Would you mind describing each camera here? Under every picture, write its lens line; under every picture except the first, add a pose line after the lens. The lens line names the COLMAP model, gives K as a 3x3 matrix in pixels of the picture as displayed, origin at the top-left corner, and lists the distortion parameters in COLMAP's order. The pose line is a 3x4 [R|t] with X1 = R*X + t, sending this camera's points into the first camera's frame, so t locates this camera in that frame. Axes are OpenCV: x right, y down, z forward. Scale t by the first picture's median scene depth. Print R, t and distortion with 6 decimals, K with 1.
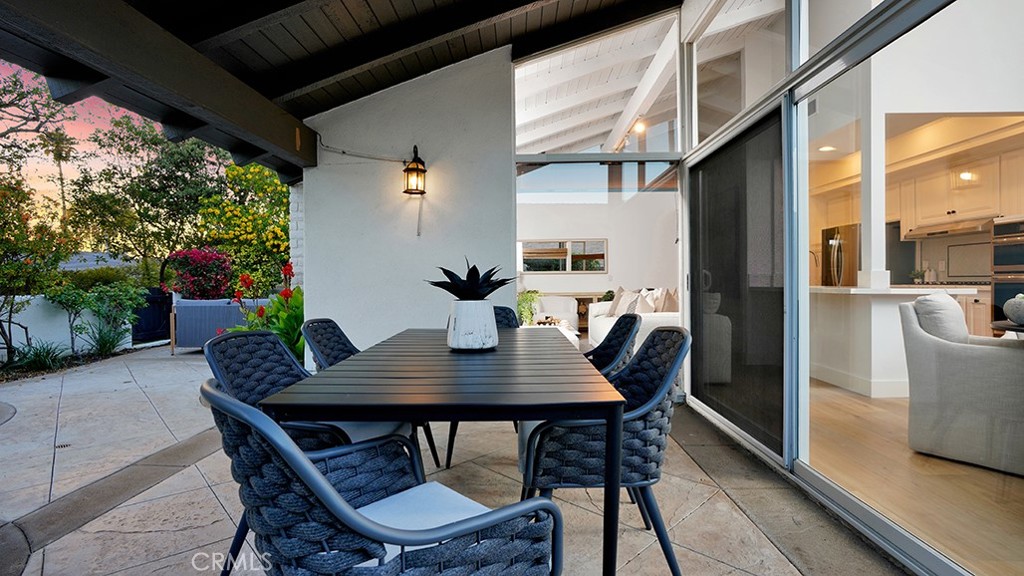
lens RADIAL K [[470.2, 0, 511.3], [0, 470.2, 287.8], [0, 0, 1]] dist [-0.046425, 0.001600]
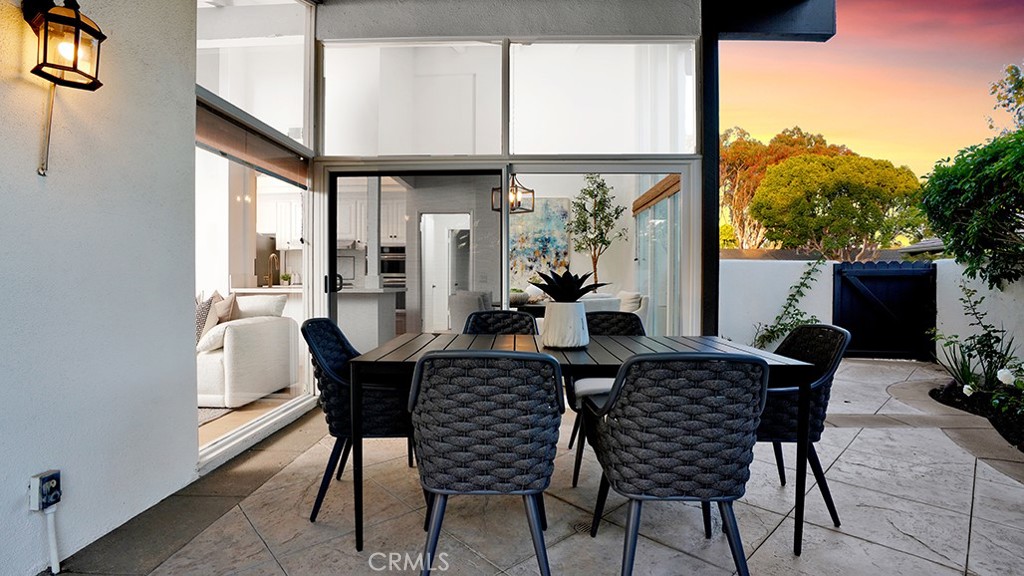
lens RADIAL K [[470.2, 0, 516.9], [0, 470.2, 286.2], [0, 0, 1]] dist [-0.046425, 0.001600]
pose [[-0.005138, -0.004504, 0.999977, -0.397501], [0.007546, 0.999961, 0.004543, -0.005445], [-0.999958, 0.007569, -0.005104, 0.390260]]
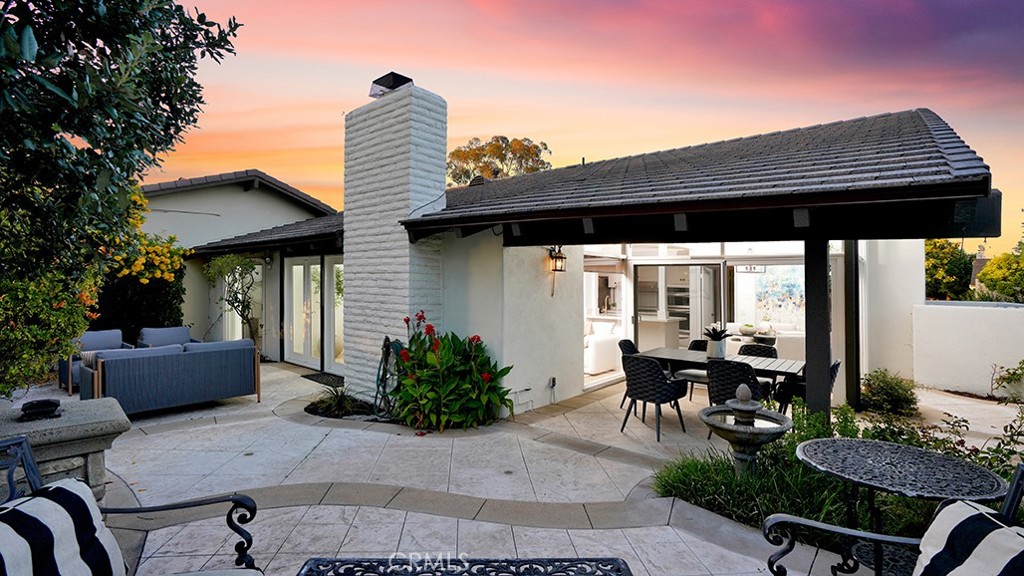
lens RADIAL K [[470.2, 0, 507.3], [0, 470.2, 289.0], [0, 0, 1]] dist [-0.046425, 0.001600]
pose [[0.626898, 0.000836, 0.779101, -0.999184], [-0.012562, 0.999880, 0.009035, -0.100745], [-0.779000, -0.015451, 0.626834, 0.099906]]
